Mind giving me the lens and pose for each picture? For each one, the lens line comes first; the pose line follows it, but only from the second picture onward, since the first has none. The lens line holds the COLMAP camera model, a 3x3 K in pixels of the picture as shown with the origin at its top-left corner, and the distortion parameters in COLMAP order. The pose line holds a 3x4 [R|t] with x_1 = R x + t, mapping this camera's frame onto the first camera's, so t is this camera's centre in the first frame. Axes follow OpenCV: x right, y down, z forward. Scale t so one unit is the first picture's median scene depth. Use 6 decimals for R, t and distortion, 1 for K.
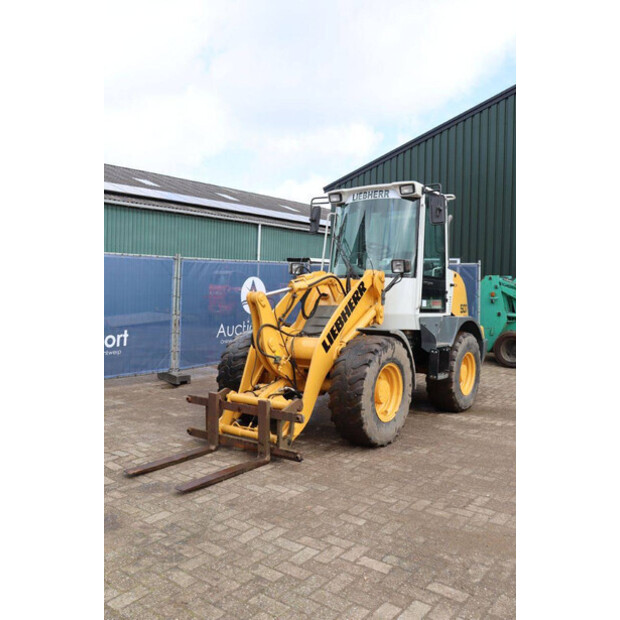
lens RADIAL K [[547.2, 0, 310.0], [0, 547.2, 310.0], [0, 0, 1]] dist [-0.202681, -0.001036]
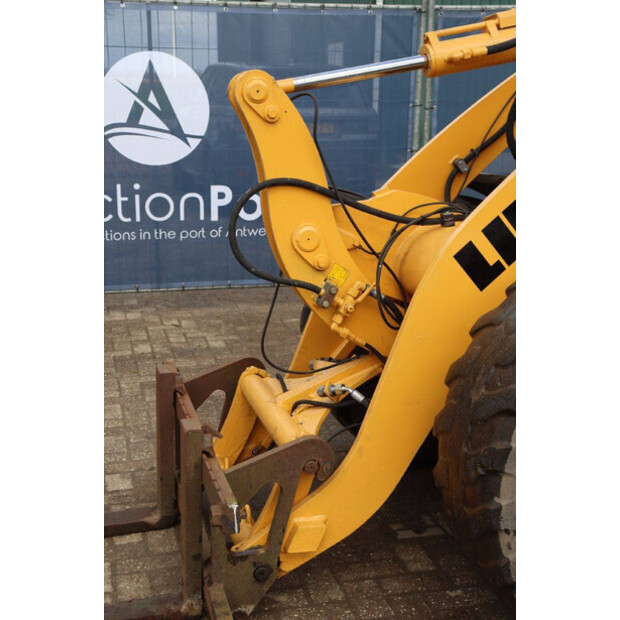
lens RADIAL K [[953.7, 0, 315.3], [0, 953.7, 317.4], [0, 0, 1]] dist [0.135095, 0.071518]
pose [[0.778539, 0.124559, -0.615112, 0.250660], [-0.015472, 0.983618, 0.179598, 0.004364], [0.627406, -0.130307, 0.767712, 0.517706]]
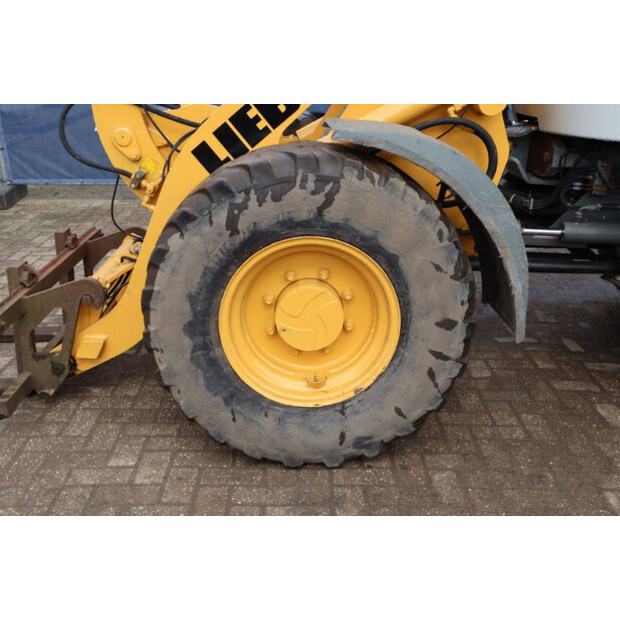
lens RADIAL K [[731.1, 0, 310.2], [0, 731.1, 318.3], [0, 0, 1]] dist [-0.056886, 0.251730]
pose [[0.613121, 0.268672, -0.742898, 0.433853], [-0.033753, 0.948441, 0.315150, 0.008679], [0.789267, -0.168150, 0.590578, 0.681518]]
